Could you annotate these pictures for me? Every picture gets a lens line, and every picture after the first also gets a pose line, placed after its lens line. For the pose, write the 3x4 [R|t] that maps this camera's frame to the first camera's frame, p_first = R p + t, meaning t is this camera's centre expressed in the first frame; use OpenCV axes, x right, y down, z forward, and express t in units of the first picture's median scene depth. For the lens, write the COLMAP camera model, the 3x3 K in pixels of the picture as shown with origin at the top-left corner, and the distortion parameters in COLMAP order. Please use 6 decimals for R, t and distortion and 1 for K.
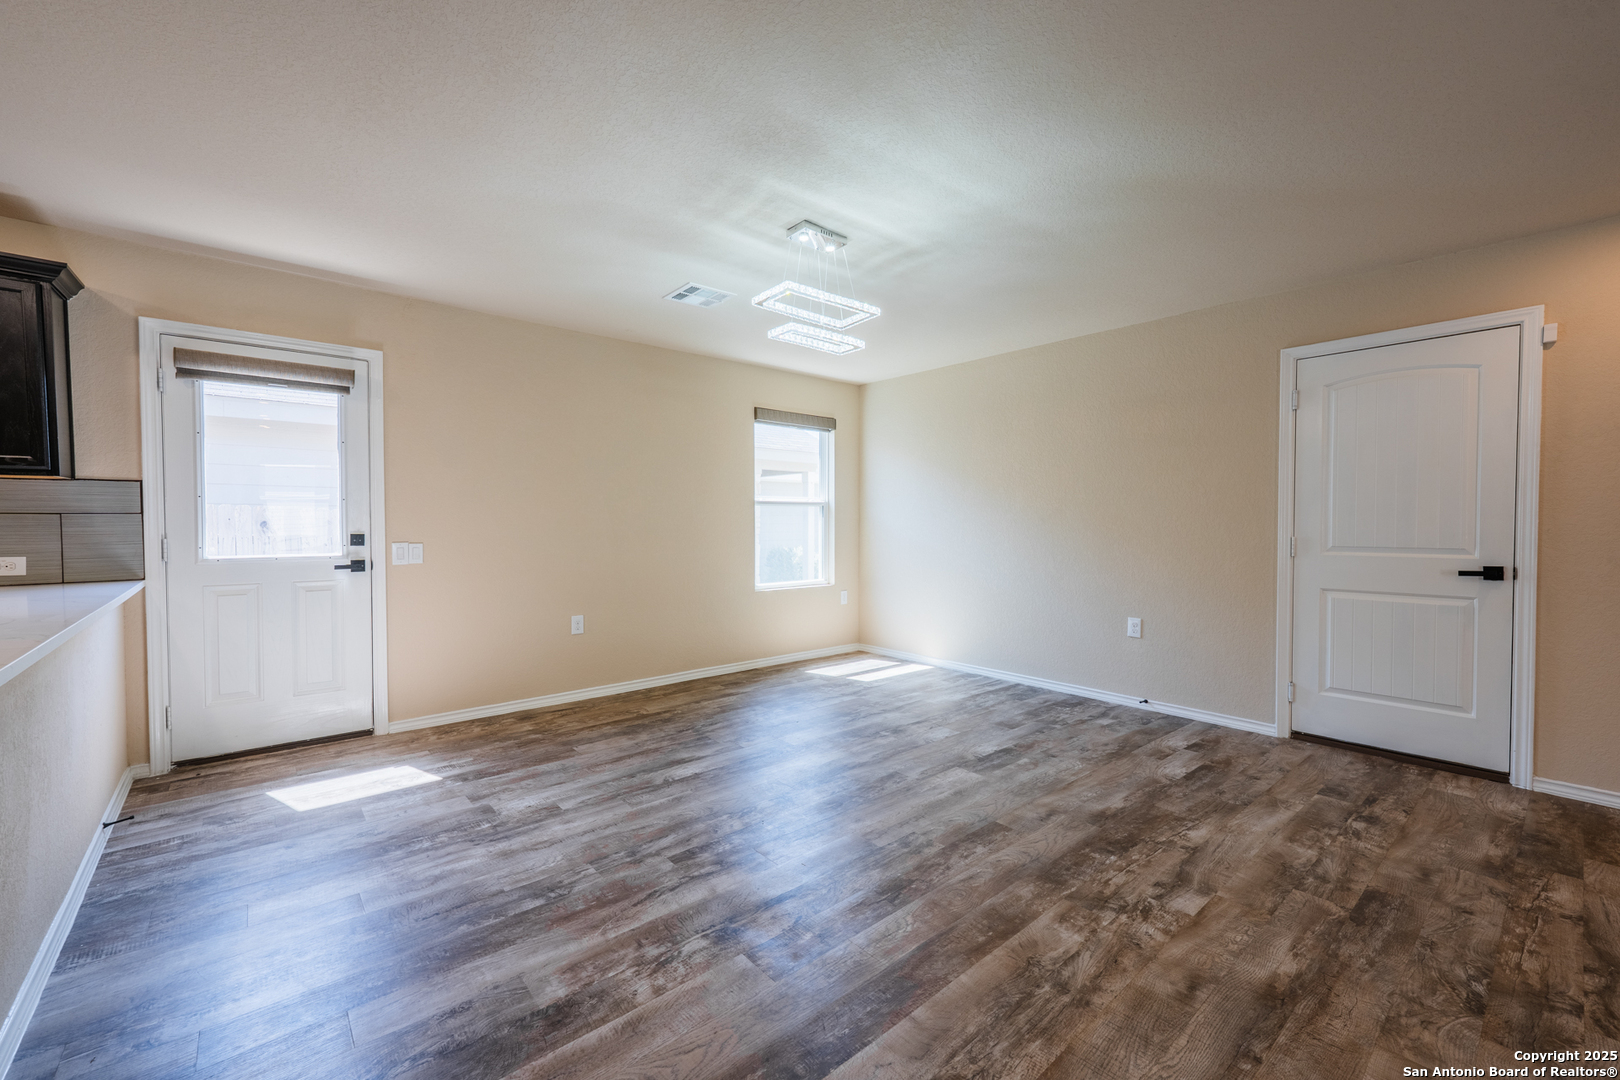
lens RADIAL K [[654.9, 0, 802.8], [0, 654.9, 539.6], [0, 0, 1]] dist [0.004217, -0.000381]
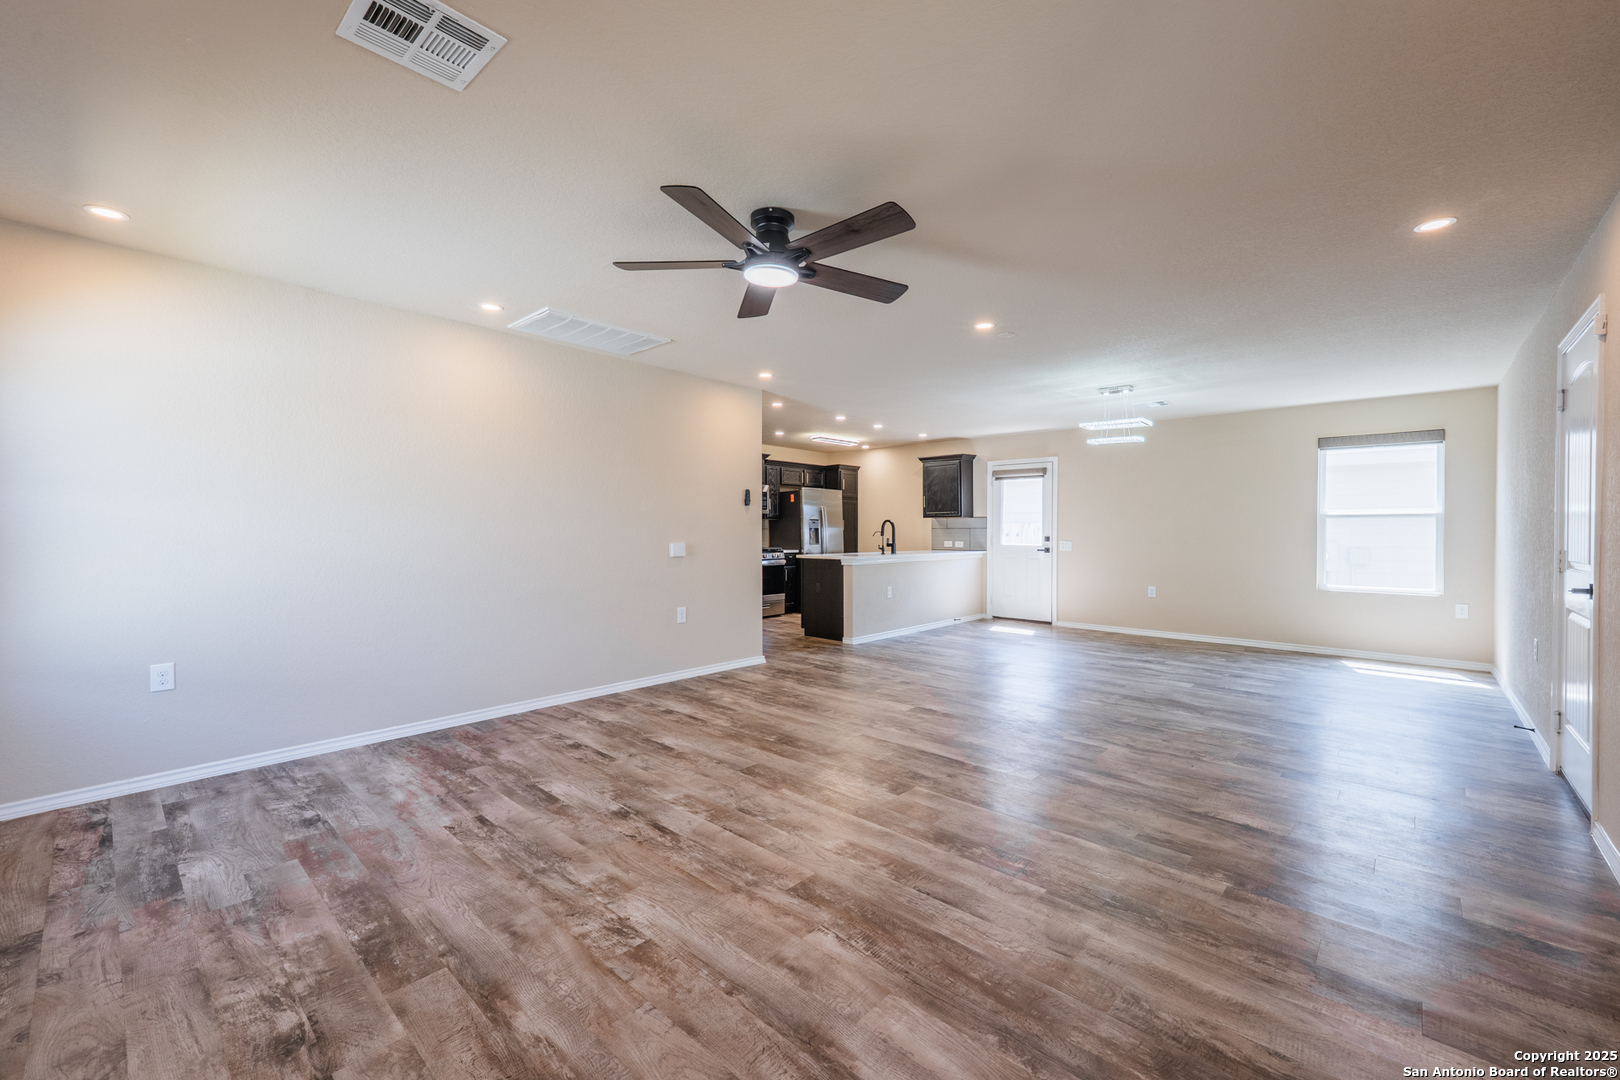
lens RADIAL K [[654.9, 0, 802.8], [0, 654.9, 539.6], [0, 0, 1]] dist [0.004217, -0.000381]
pose [[0.122849, 0.014451, -0.992320, 1.784172], [-0.029628, 0.999502, 0.010887, 0.003221], [0.991983, 0.028063, 0.123216, -0.173610]]
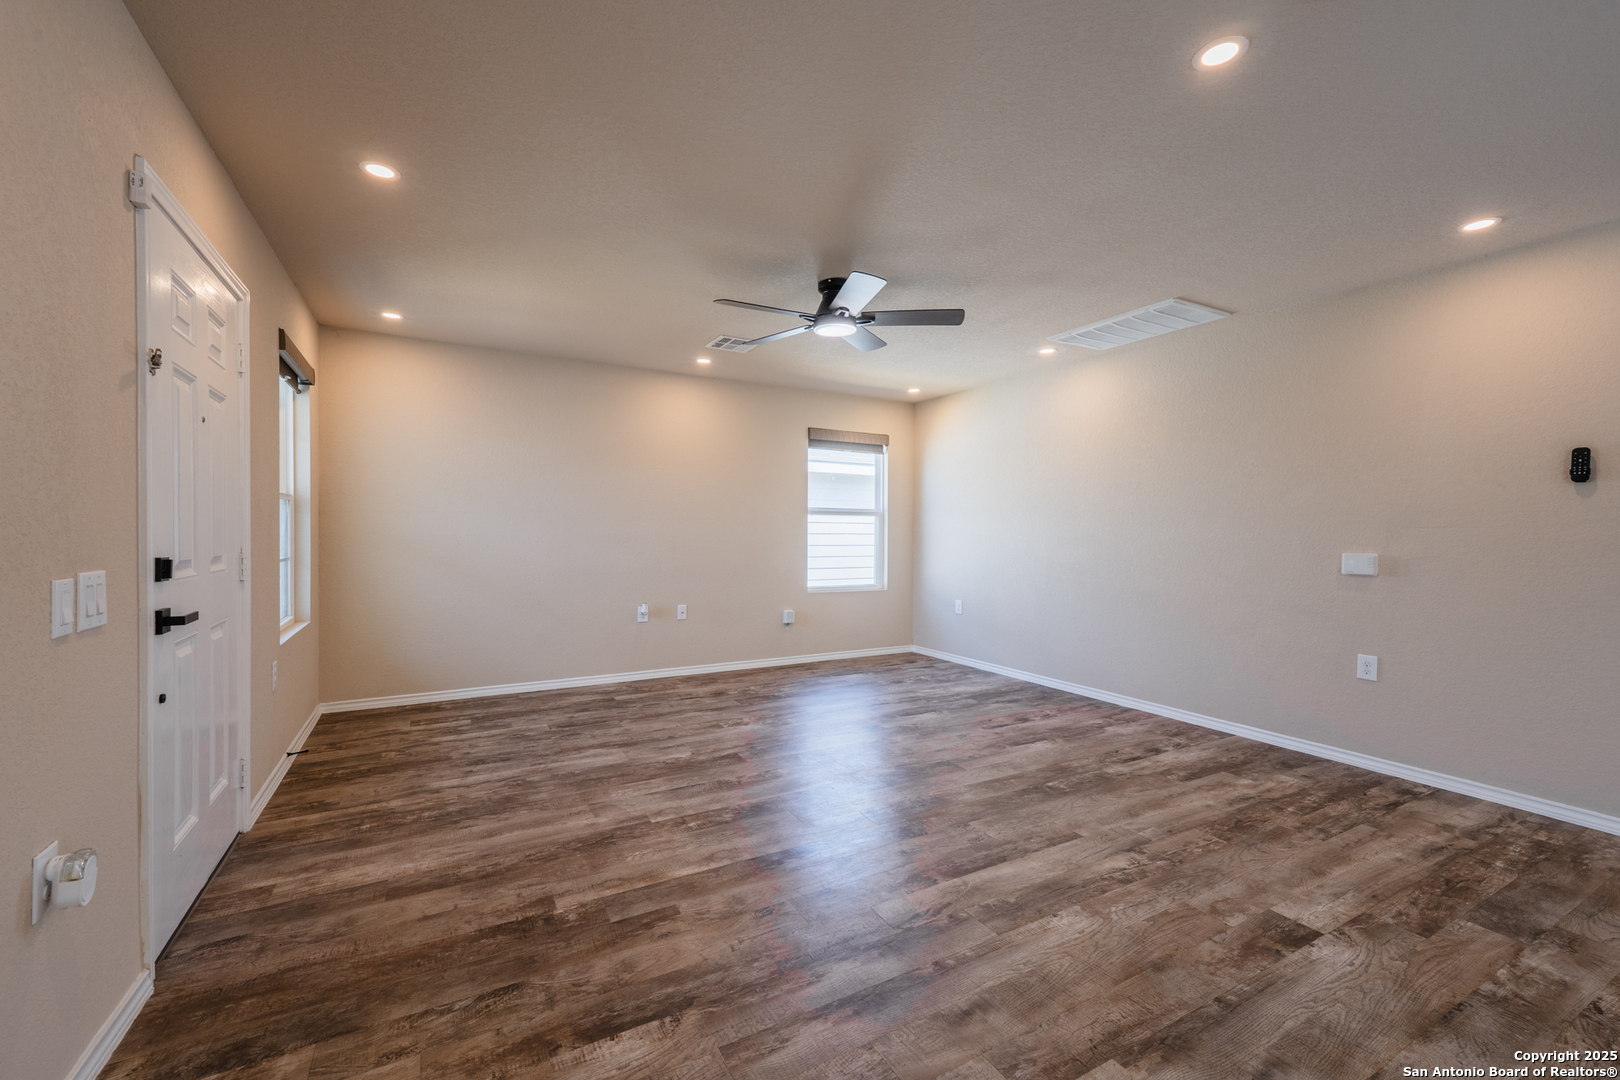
lens RADIAL K [[657.6, 0, 806.4], [0, 657.6, 522.6], [0, 0, 1]] dist [0.010465, -0.000025]
pose [[-0.981471, -0.005638, 0.191528, 0.760160], [-0.002910, 0.999890, 0.014521, -0.028204], [-0.191589, 0.013694, -0.981380, 0.989820]]
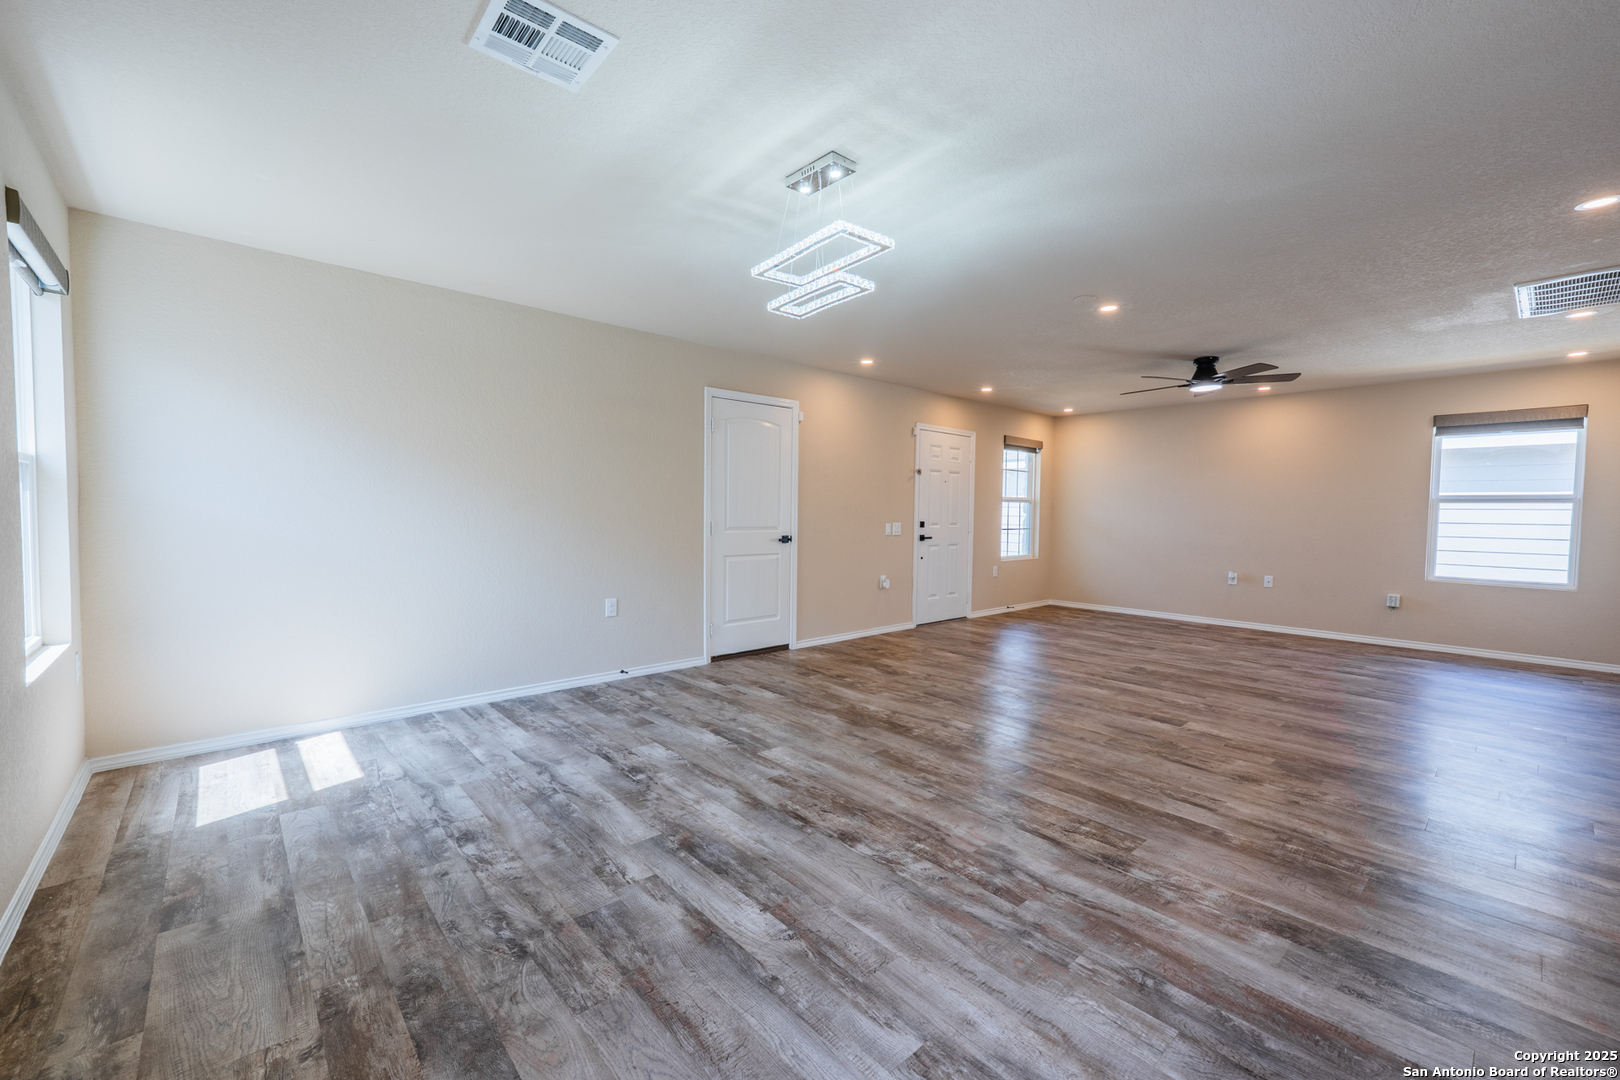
lens RADIAL K [[652.0, 0, 803.1], [0, 652.0, 540.0], [0, 0, 1]] dist [0.029341, -0.013453]
pose [[-0.022674, -0.043381, 0.998801, -0.791176], [0.013463, 0.998954, 0.043694, -0.026752], [-0.999652, 0.014437, -0.022067, 0.981785]]
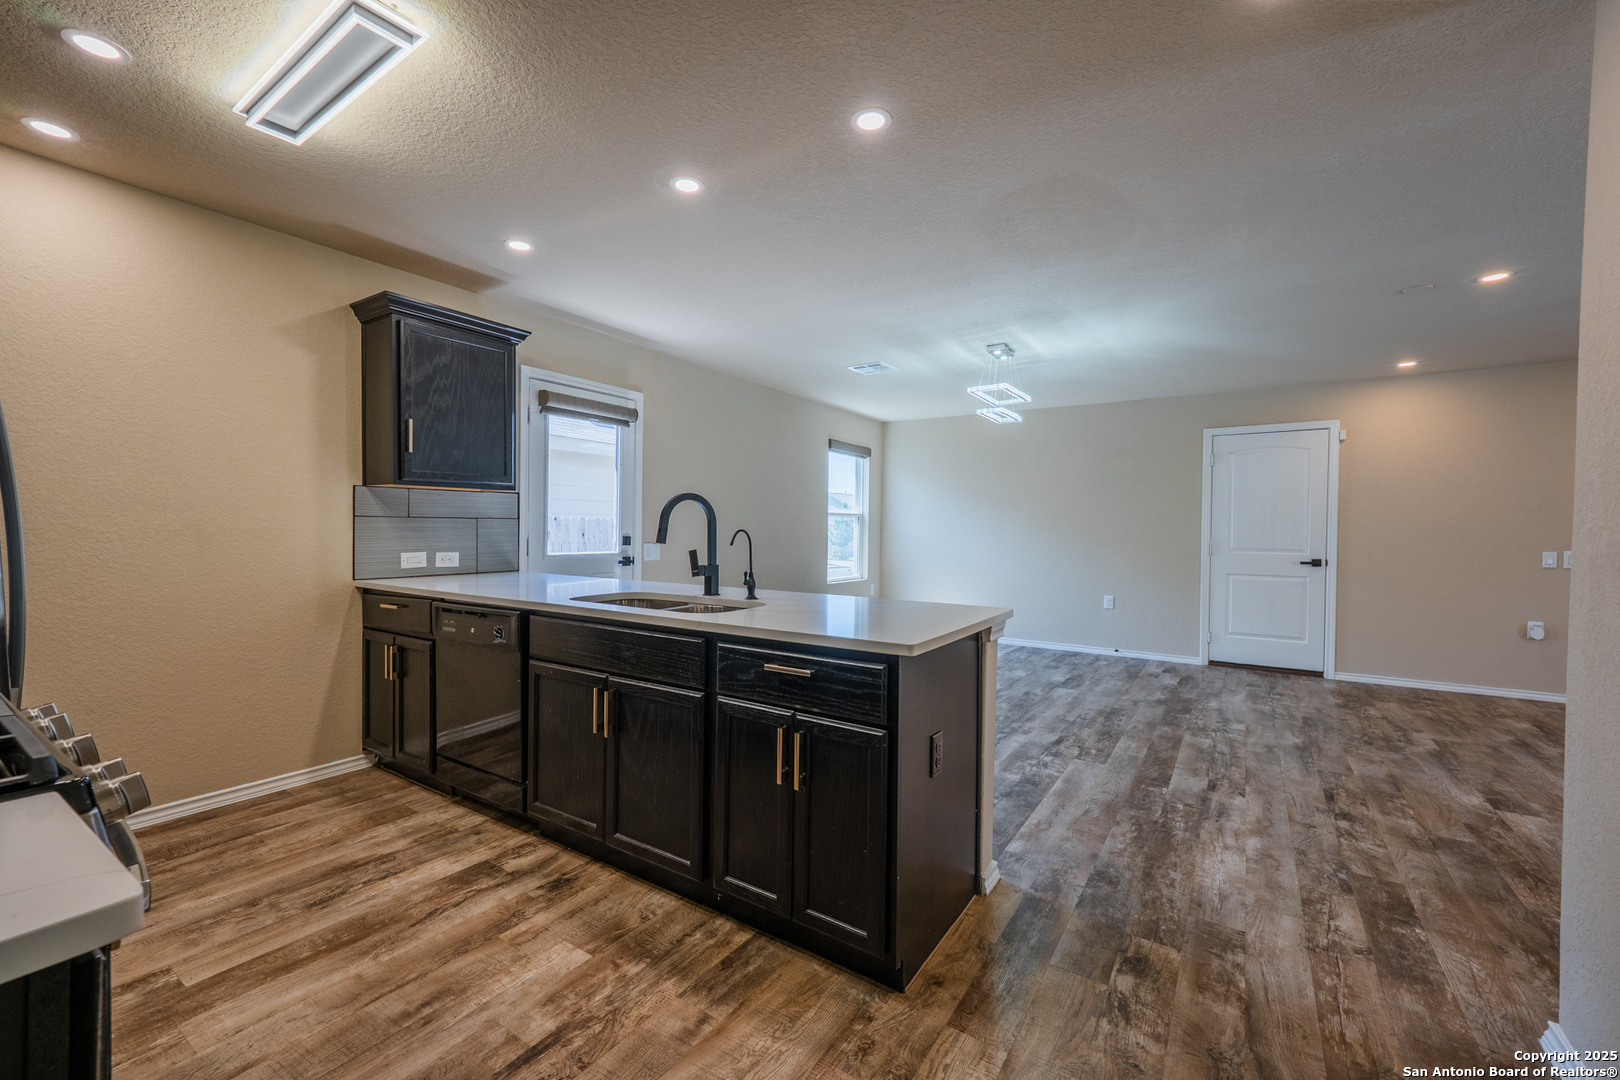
lens RADIAL K [[654.9, 0, 802.8], [0, 654.9, 539.6], [0, 0, 1]] dist [0.004217, -0.000381]
pose [[0.962895, 0.006939, 0.269787, -0.809692], [-0.004626, 0.999947, -0.009208, 0.009760], [-0.269836, 0.007618, 0.962876, -0.369164]]
